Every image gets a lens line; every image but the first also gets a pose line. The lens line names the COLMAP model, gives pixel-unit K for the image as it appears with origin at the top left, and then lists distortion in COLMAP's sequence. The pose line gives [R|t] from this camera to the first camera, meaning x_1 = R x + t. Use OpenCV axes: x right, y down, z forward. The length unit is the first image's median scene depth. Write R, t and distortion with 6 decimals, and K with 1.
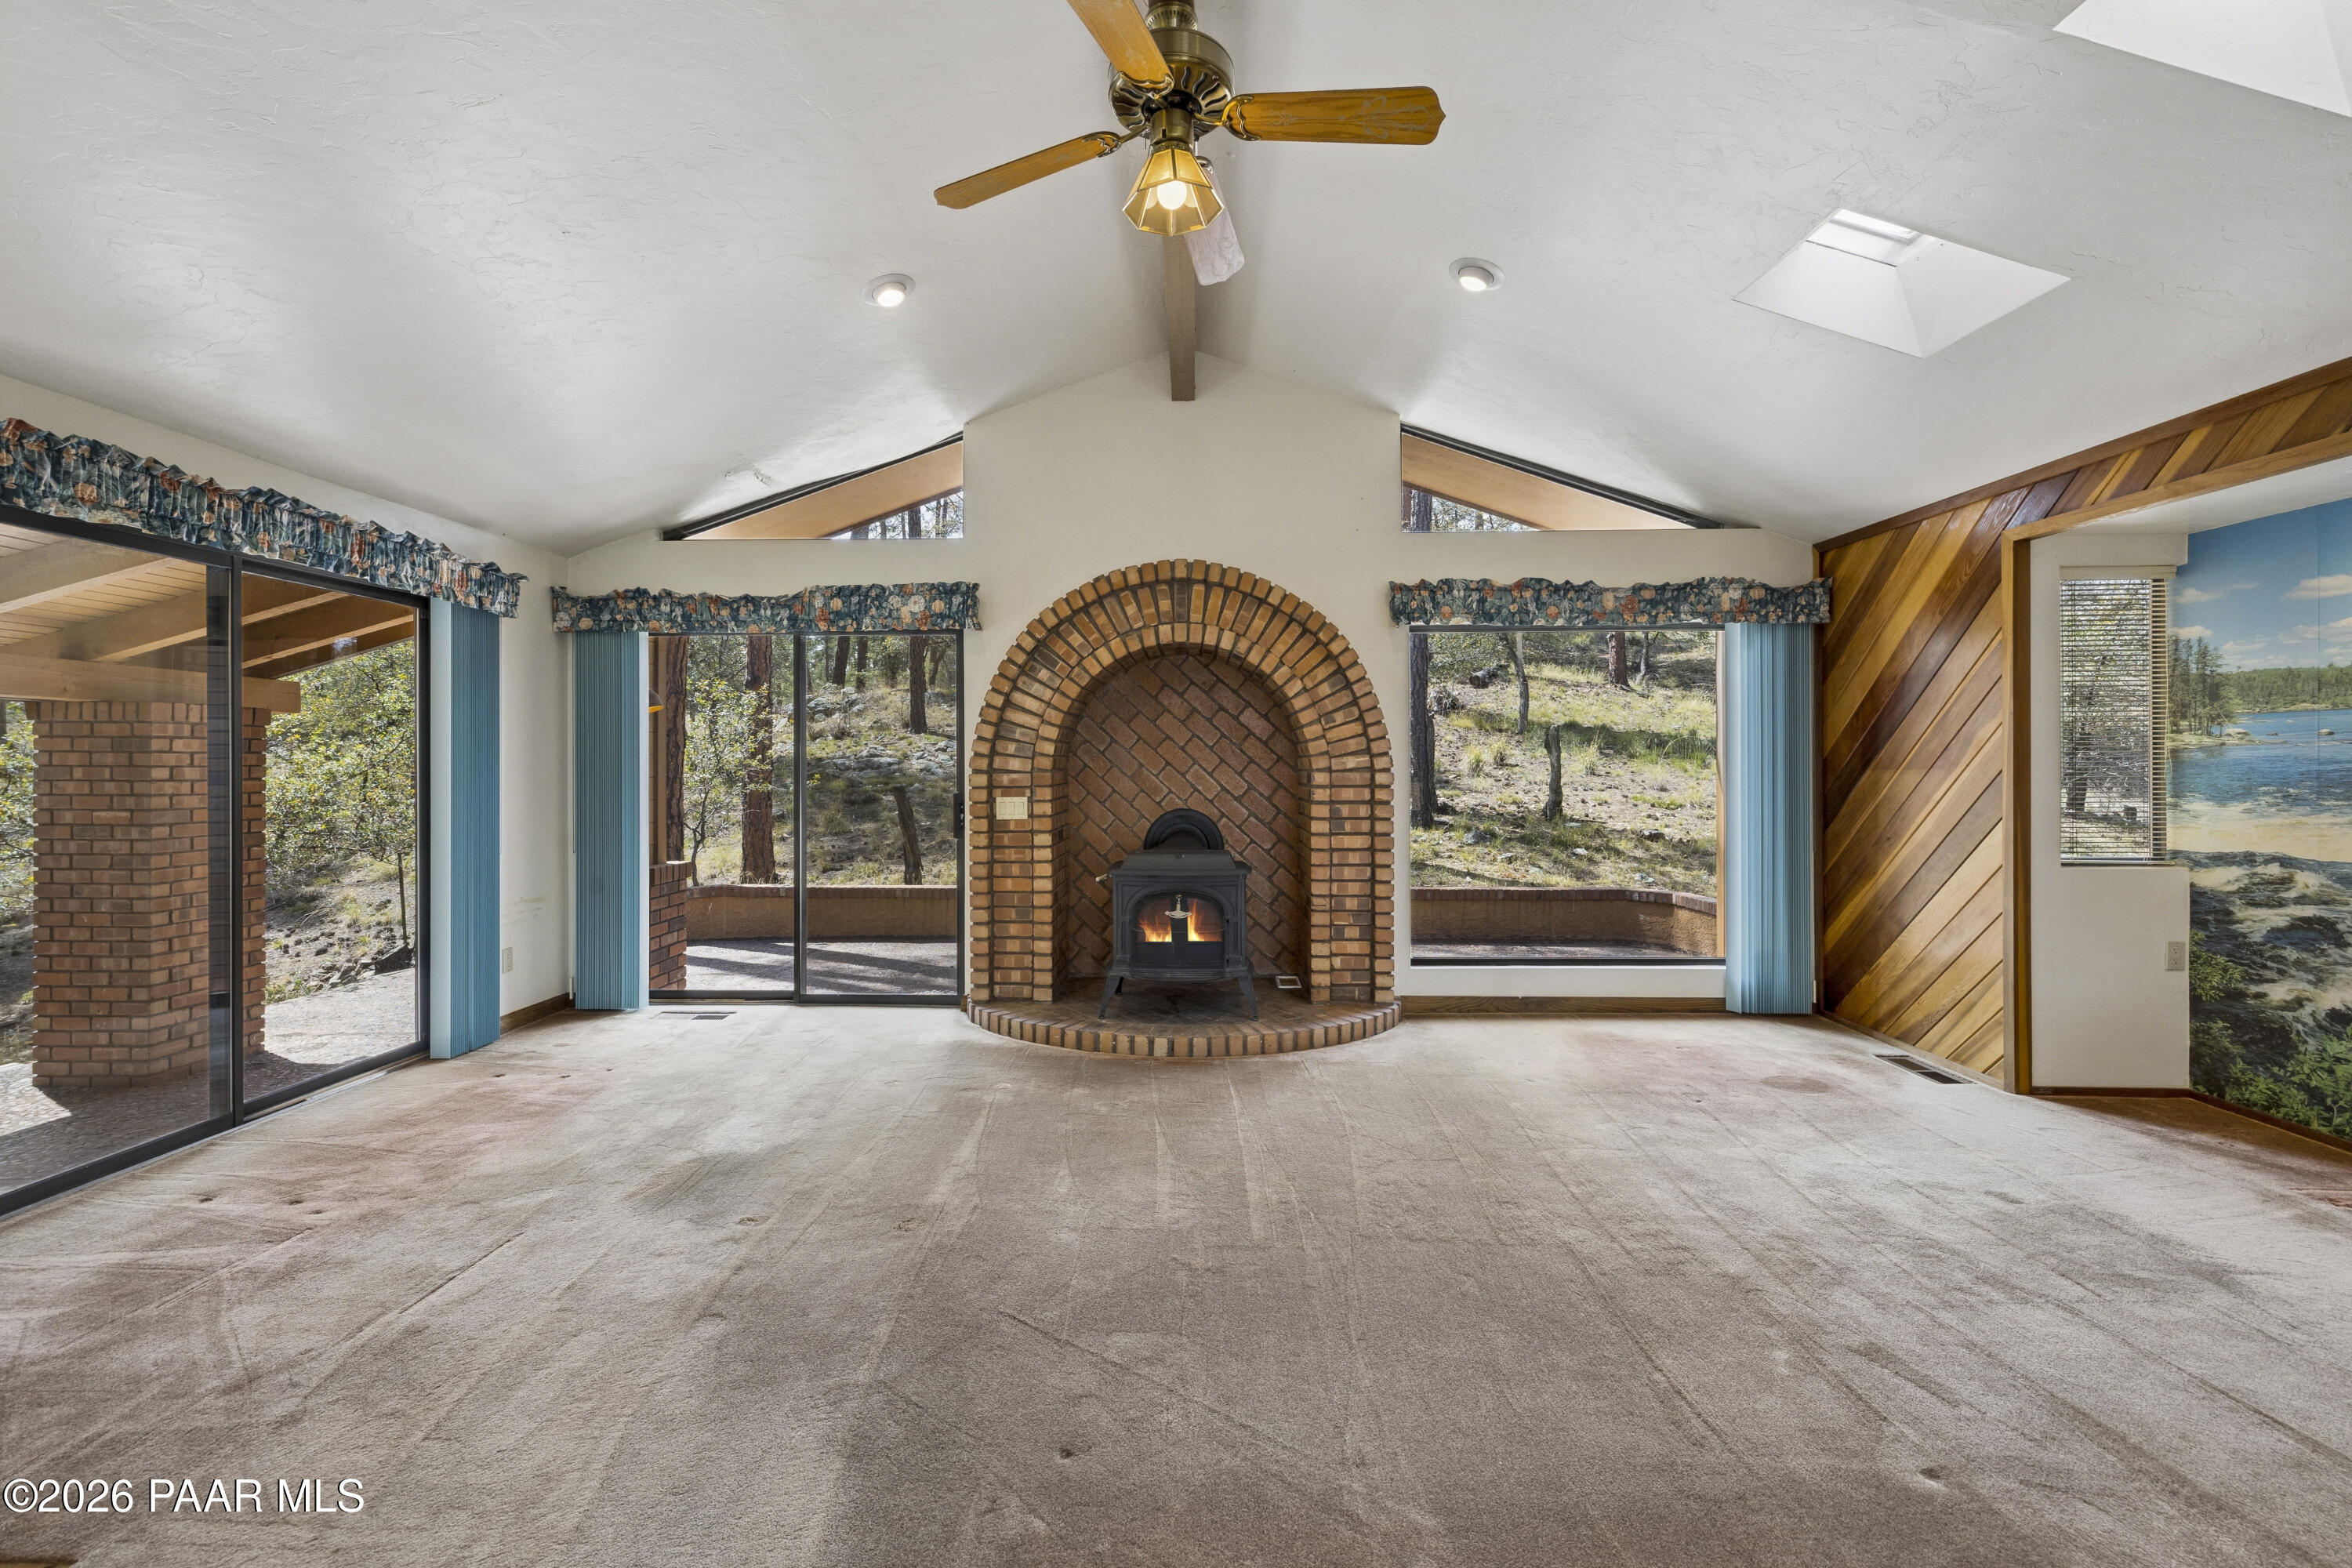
lens RADIAL K [[990.0, 0, 1165.6], [0, 990.0, 757.0], [0, 0, 1]] dist [0.000078, -0.000050]
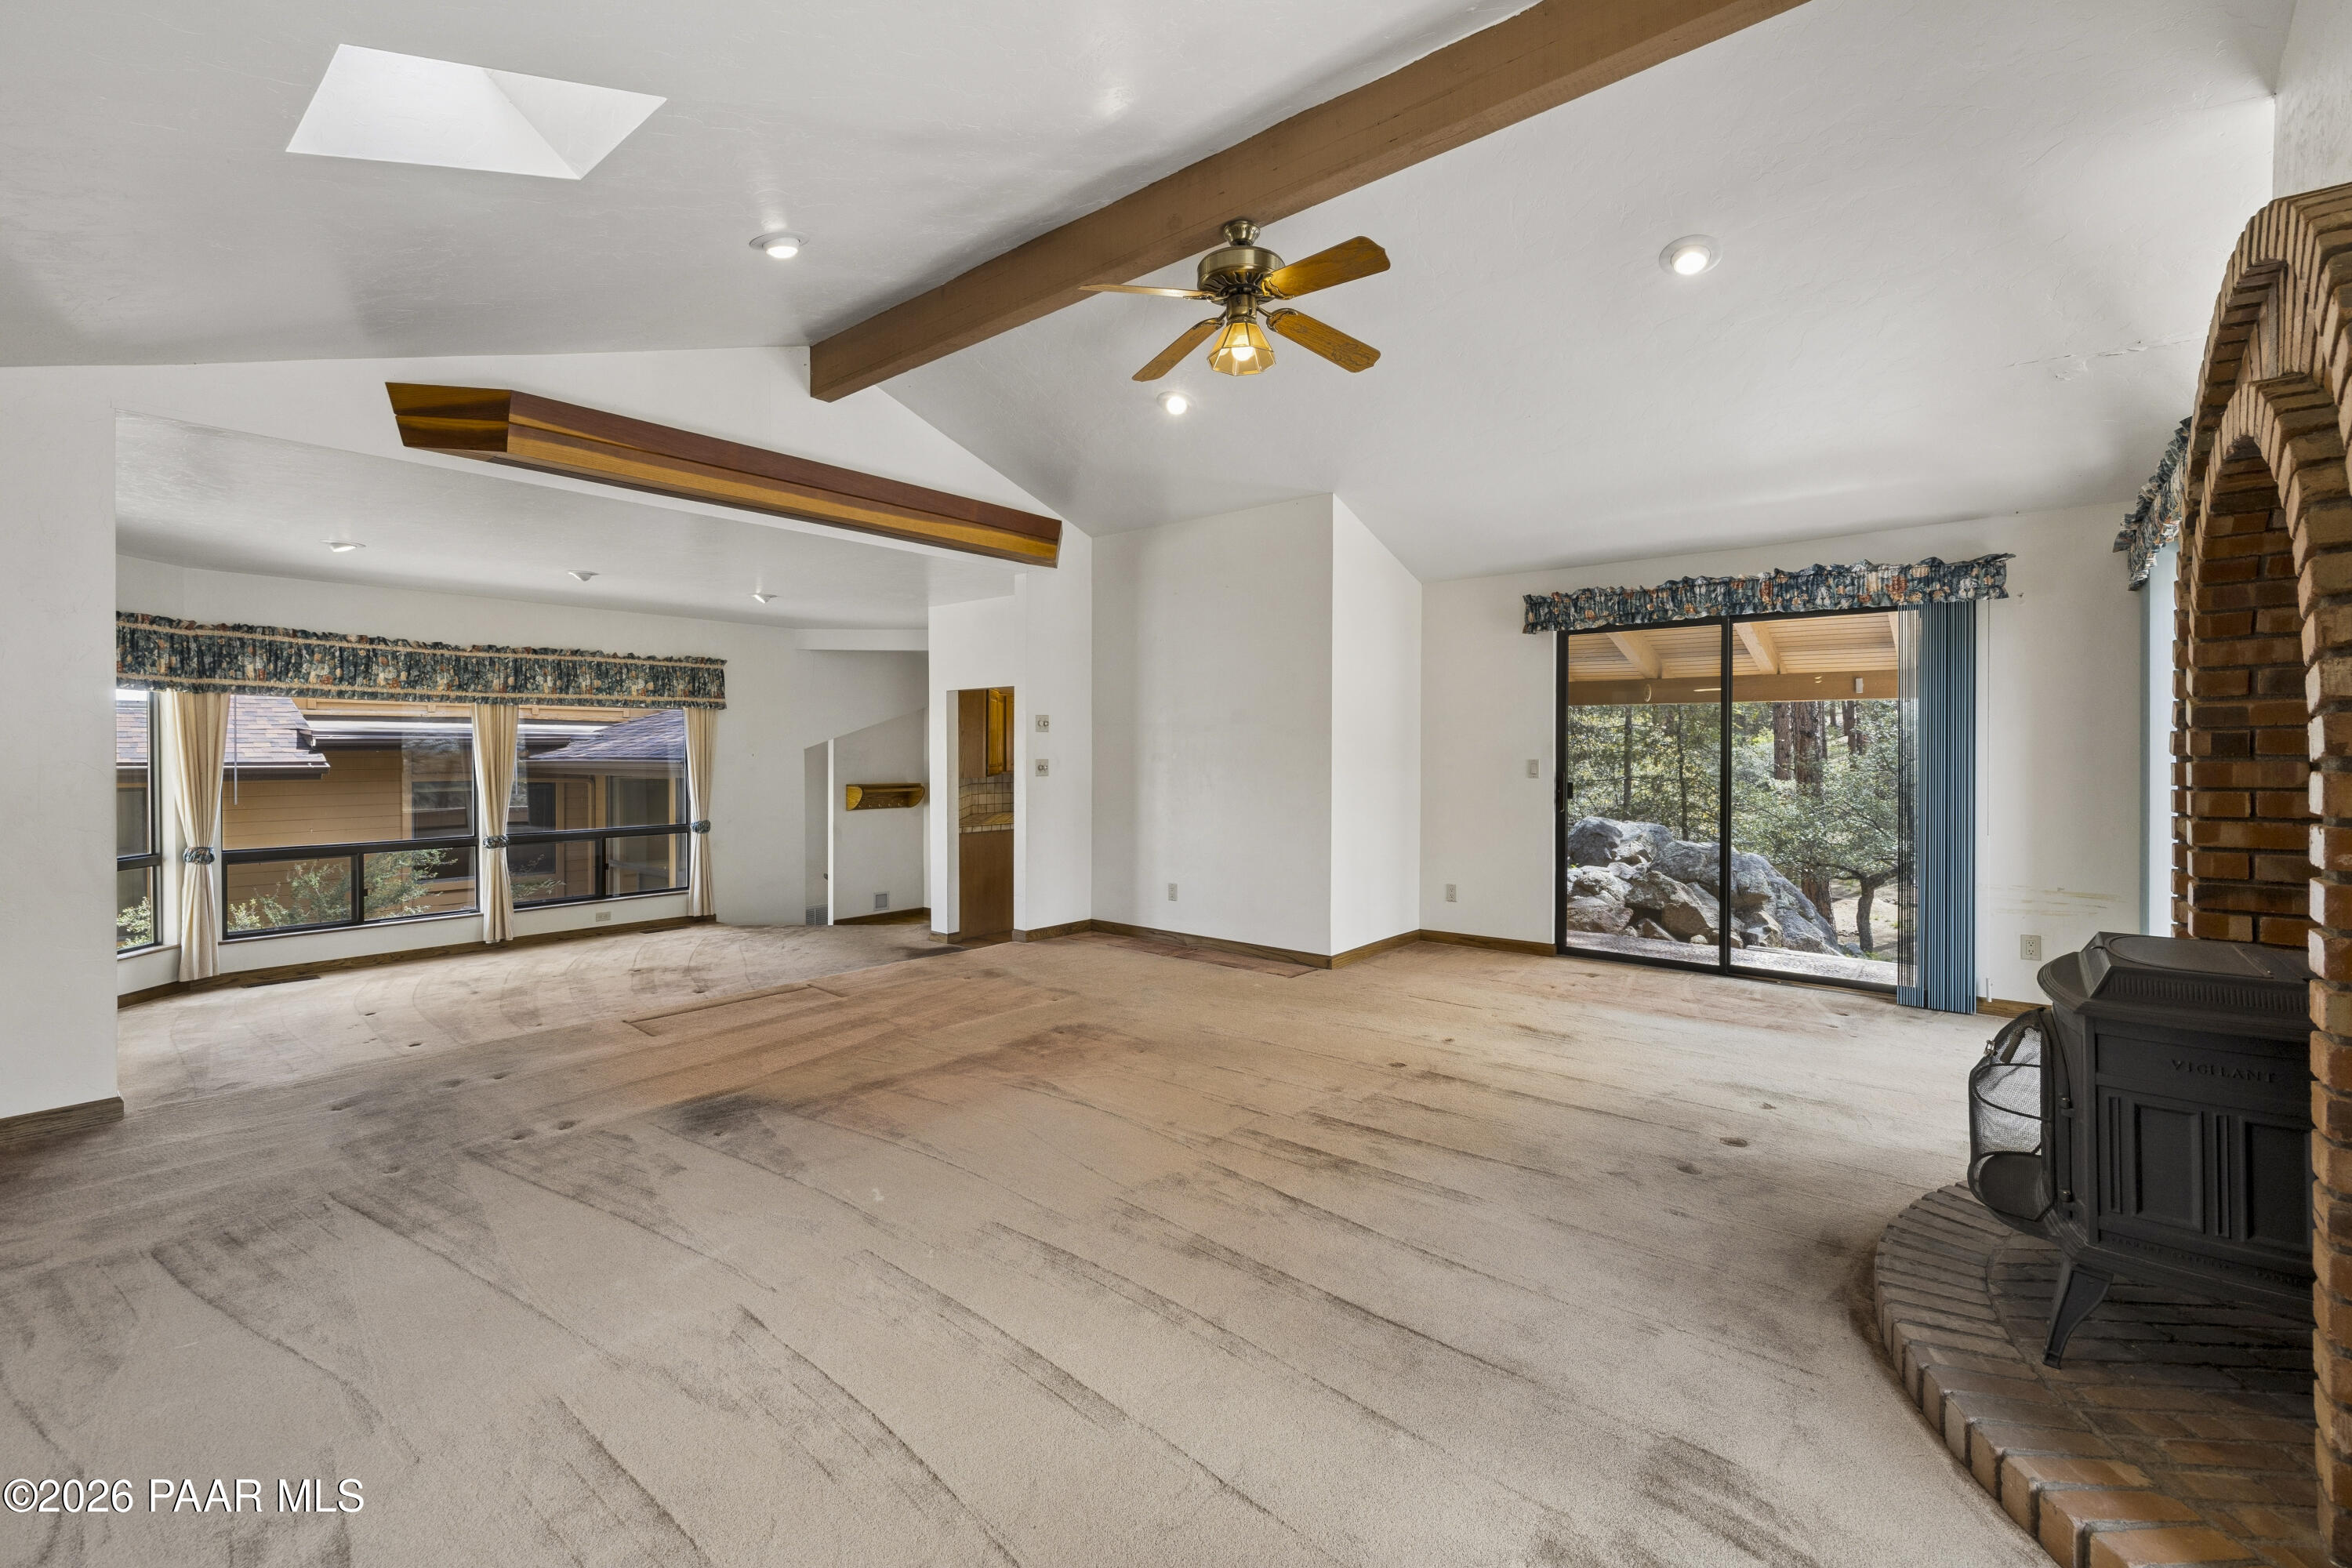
lens RADIAL K [[990.0, 0, 1165.6], [0, 990.0, 757.0], [0, 0, 1]] dist [0.000078, -0.000050]
pose [[-0.643813, 0.007742, -0.765143, 0.797541], [0.005609, 0.999970, 0.005398, 0.011552], [0.765162, -0.000817, -0.643837, 1.229990]]
